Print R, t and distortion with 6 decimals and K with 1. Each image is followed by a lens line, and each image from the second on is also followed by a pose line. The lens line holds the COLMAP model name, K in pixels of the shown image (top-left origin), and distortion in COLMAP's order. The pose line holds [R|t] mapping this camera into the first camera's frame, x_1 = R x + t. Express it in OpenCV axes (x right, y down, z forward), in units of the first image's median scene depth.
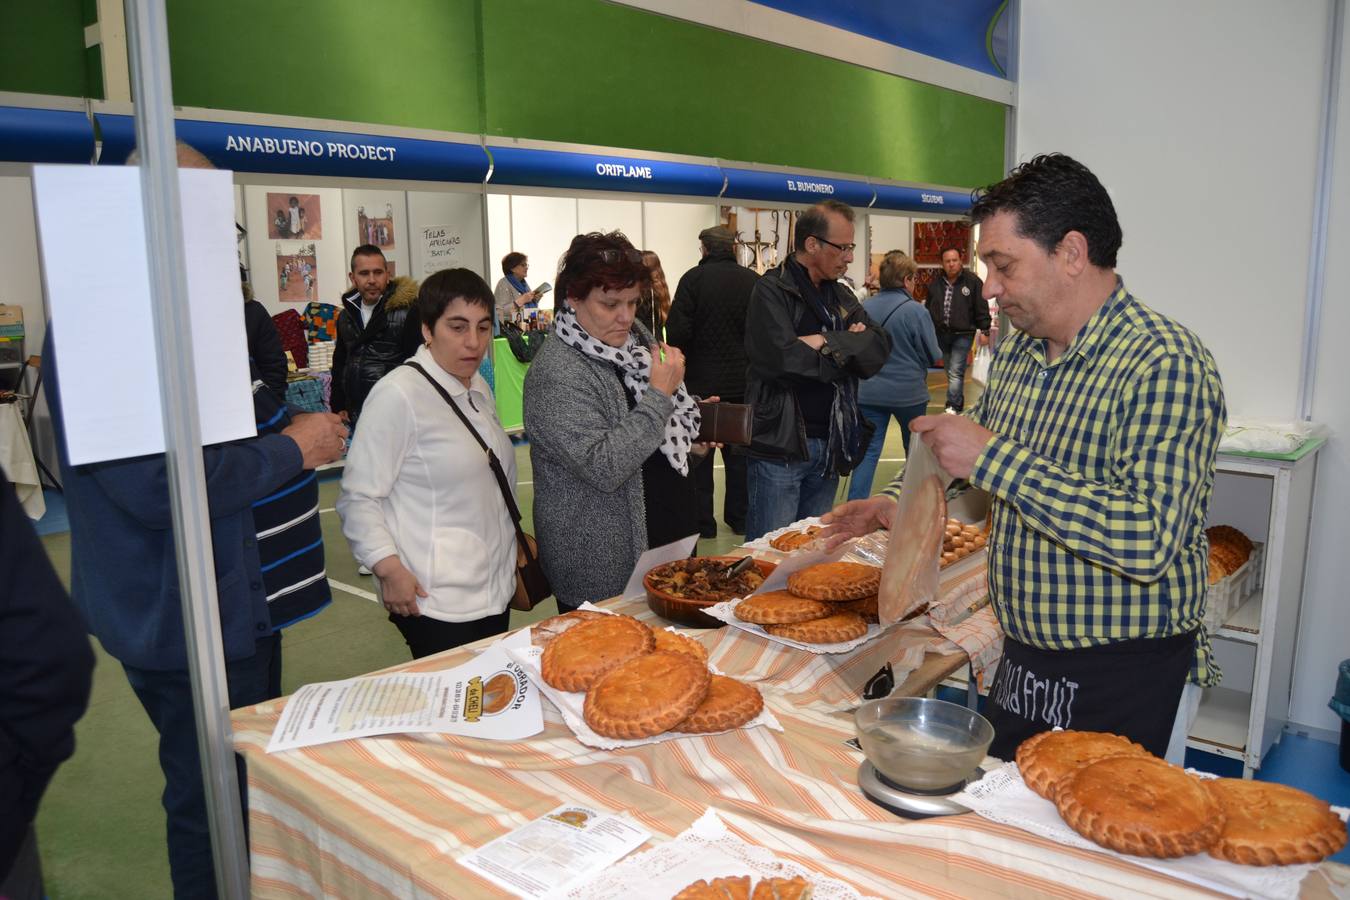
lens RADIAL K [[1077.7, 0, 674.0], [0, 1077.7, 466.4], [0, 0, 1]] dist [-0.081682, 0.010728]
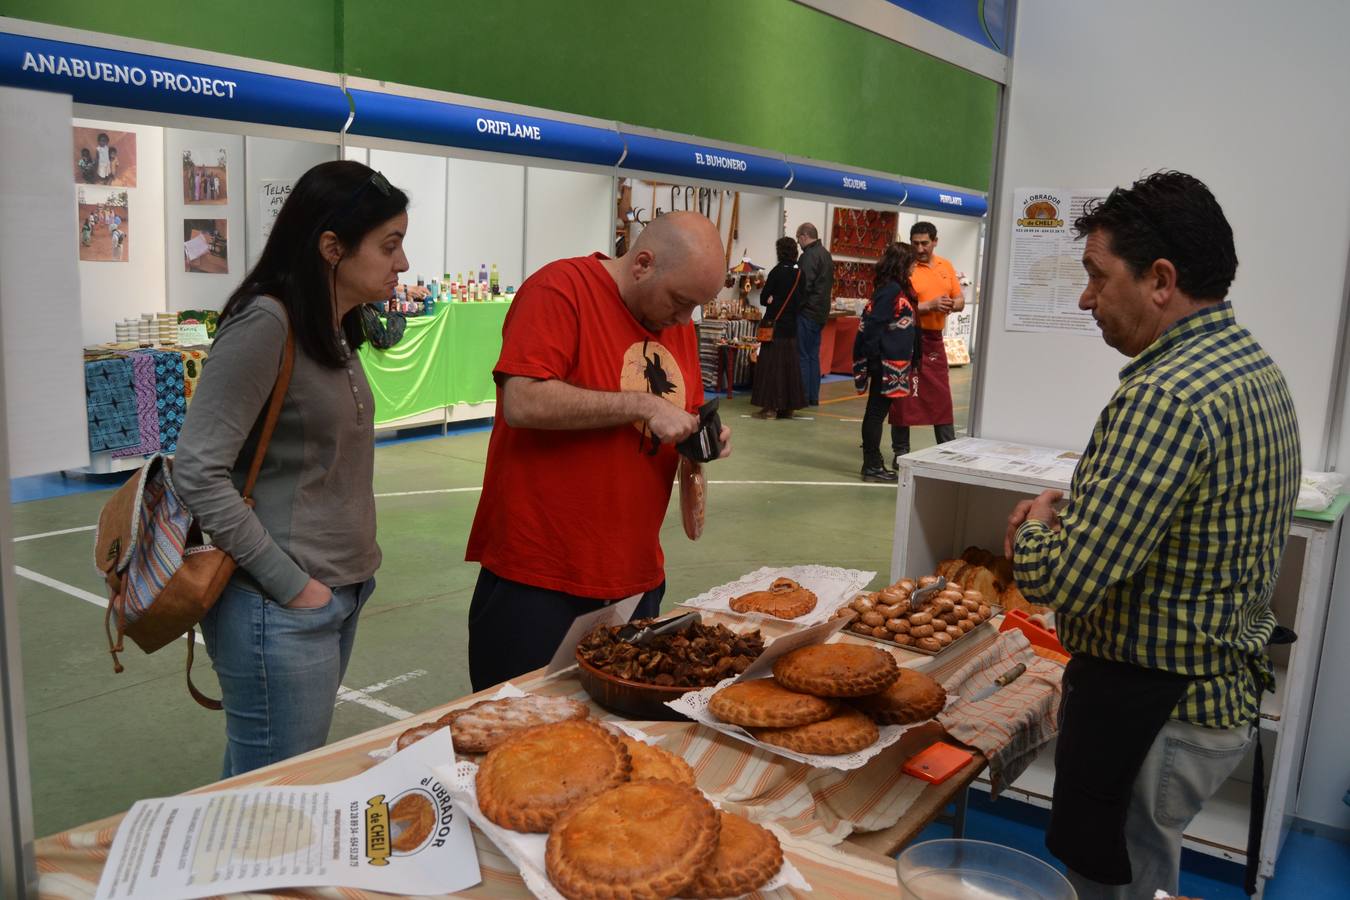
lens RADIAL K [[1234.2, 0, 677.4], [0, 1234.2, 465.3], [0, 0, 1]] dist [-0.065291, 0.022403]
pose [[0.992839, 0.038953, 0.112930, -0.076948], [-0.038122, 0.999228, -0.009506, -0.032419], [-0.113213, 0.005133, 0.993557, 0.115158]]
